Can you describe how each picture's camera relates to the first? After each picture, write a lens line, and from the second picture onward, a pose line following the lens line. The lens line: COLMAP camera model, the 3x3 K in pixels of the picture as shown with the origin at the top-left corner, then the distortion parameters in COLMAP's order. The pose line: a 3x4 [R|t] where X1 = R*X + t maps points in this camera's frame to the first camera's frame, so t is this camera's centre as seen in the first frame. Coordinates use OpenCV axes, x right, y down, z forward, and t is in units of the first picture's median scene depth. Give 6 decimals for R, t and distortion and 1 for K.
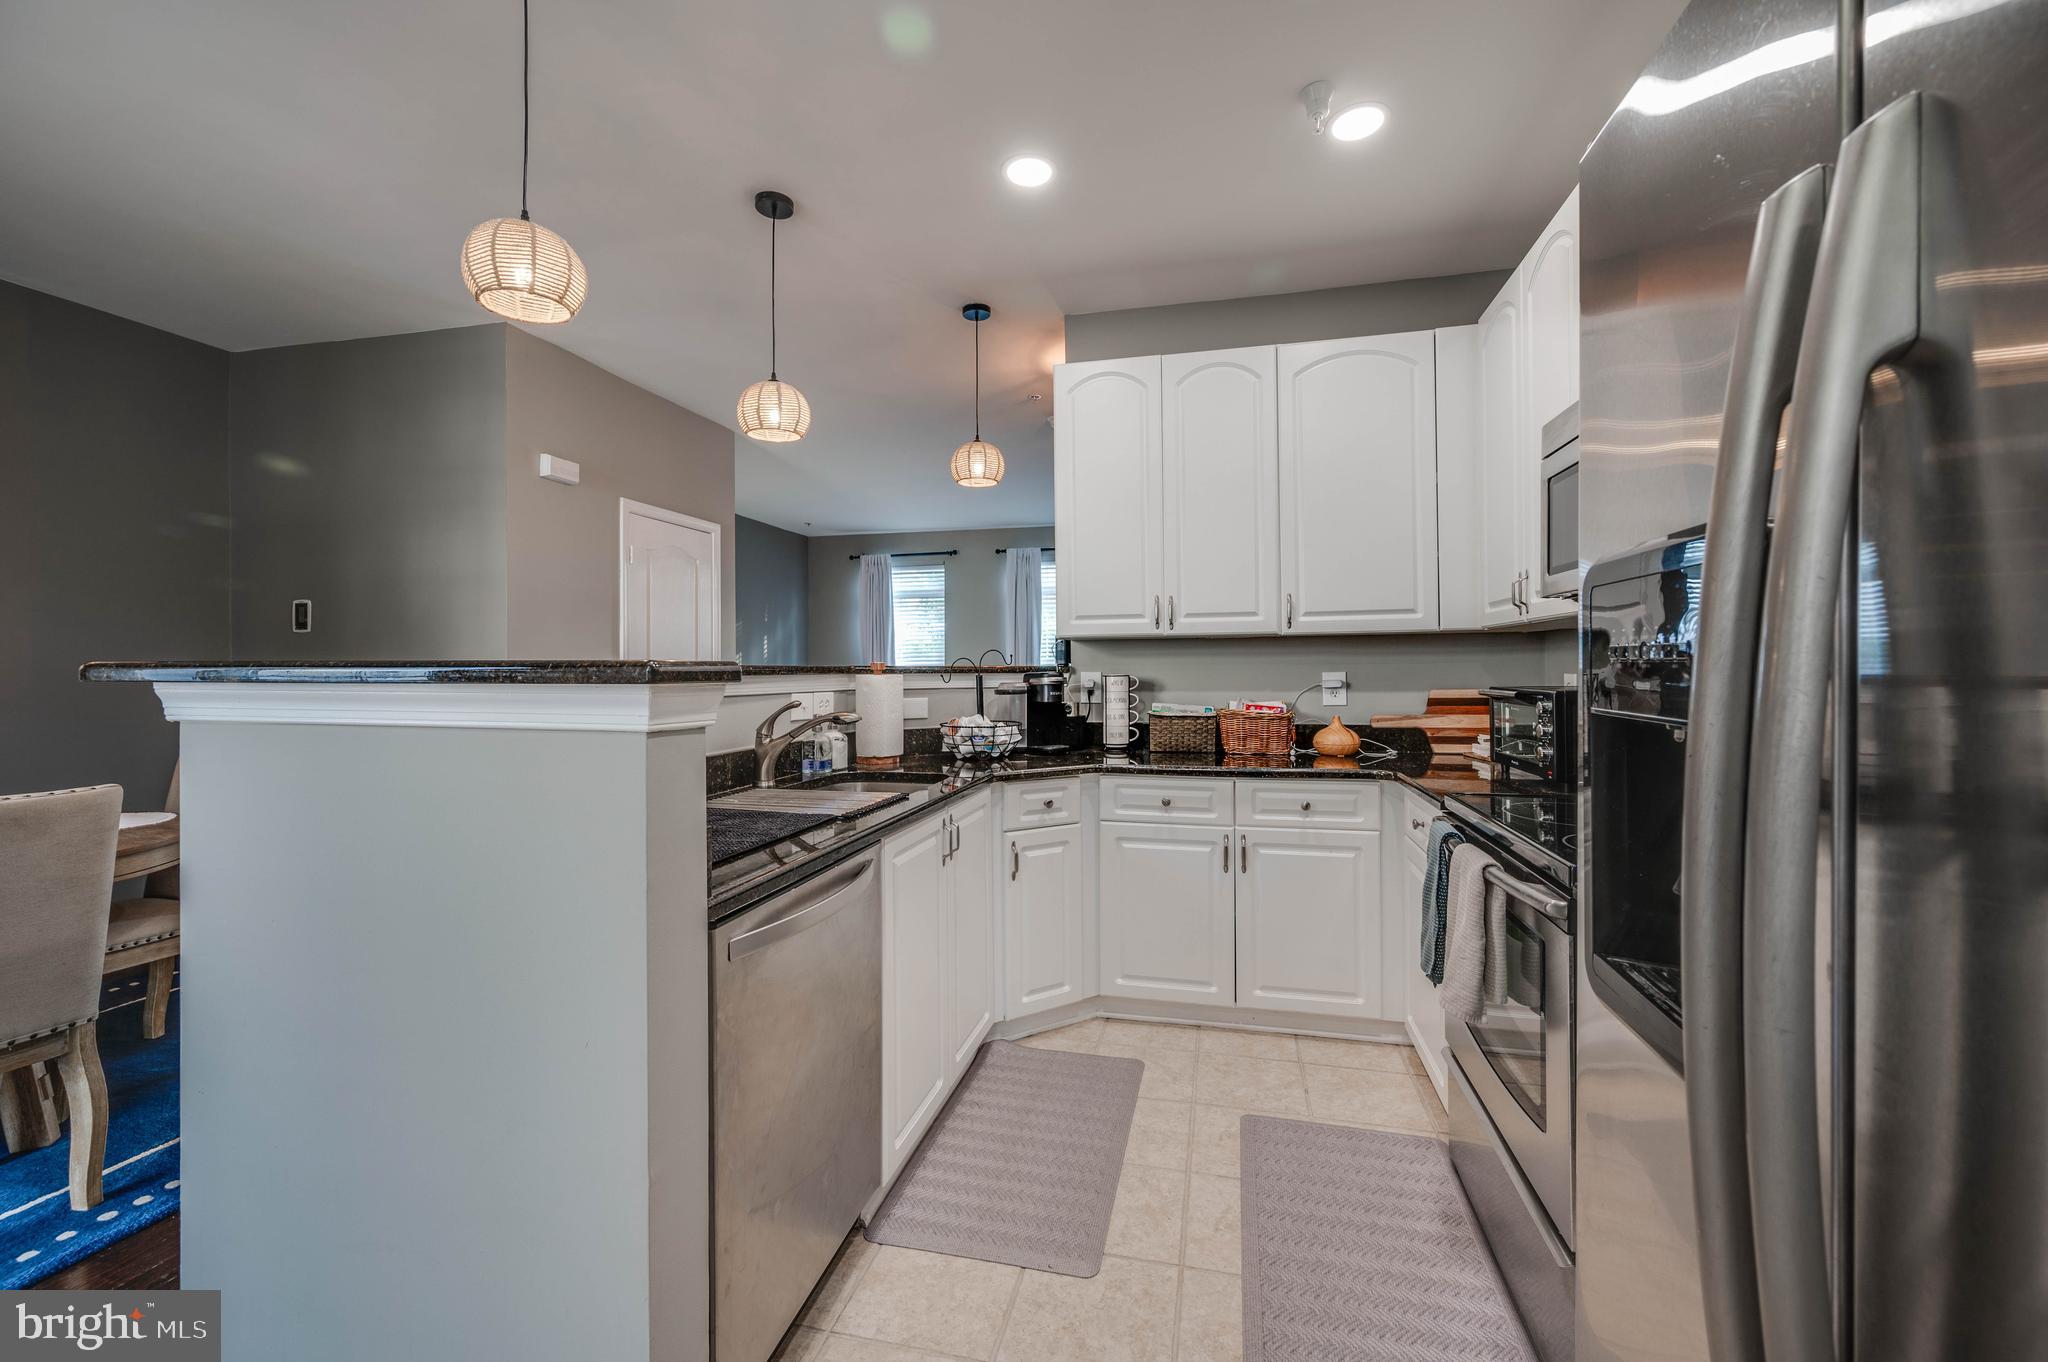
lens RADIAL K [[821.4, 0, 1035.5], [0, 821.4, 664.4], [0, 0, 1]] dist [-0.000925, -0.000207]
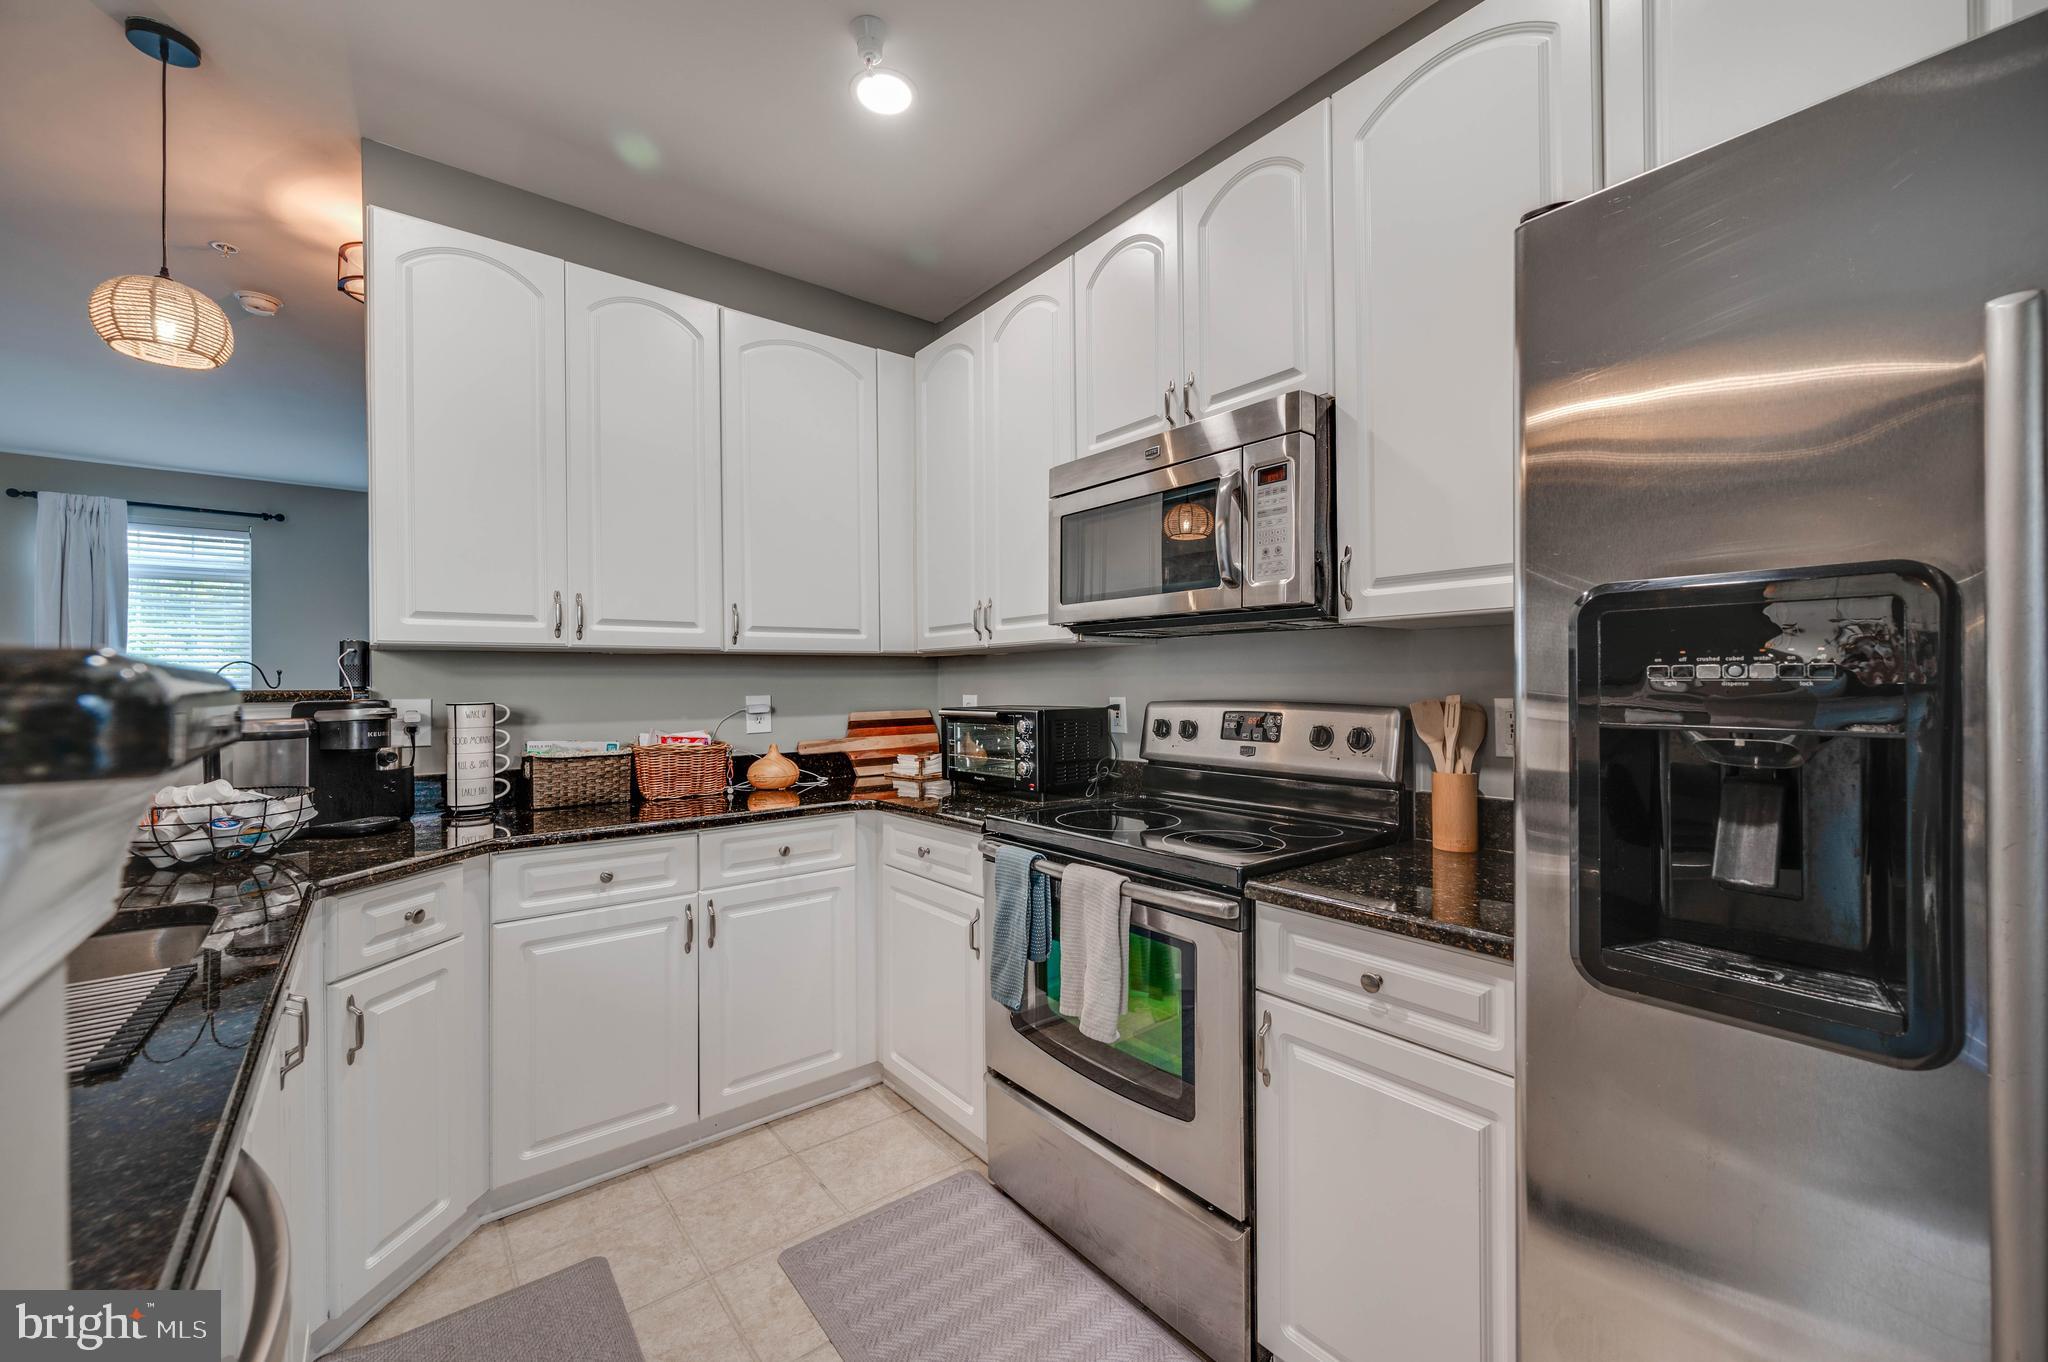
lens RADIAL K [[808.9, 0, 1059.2], [0, 808.9, 681.0], [0, 0, 1]] dist [-0.001978, -0.000092]
pose [[0.606800, 0.004579, 0.794841, -0.147955], [0.002153, 0.999970, -0.007404, 0.000848], [-0.794851, 0.006204, 0.606773, 0.223383]]
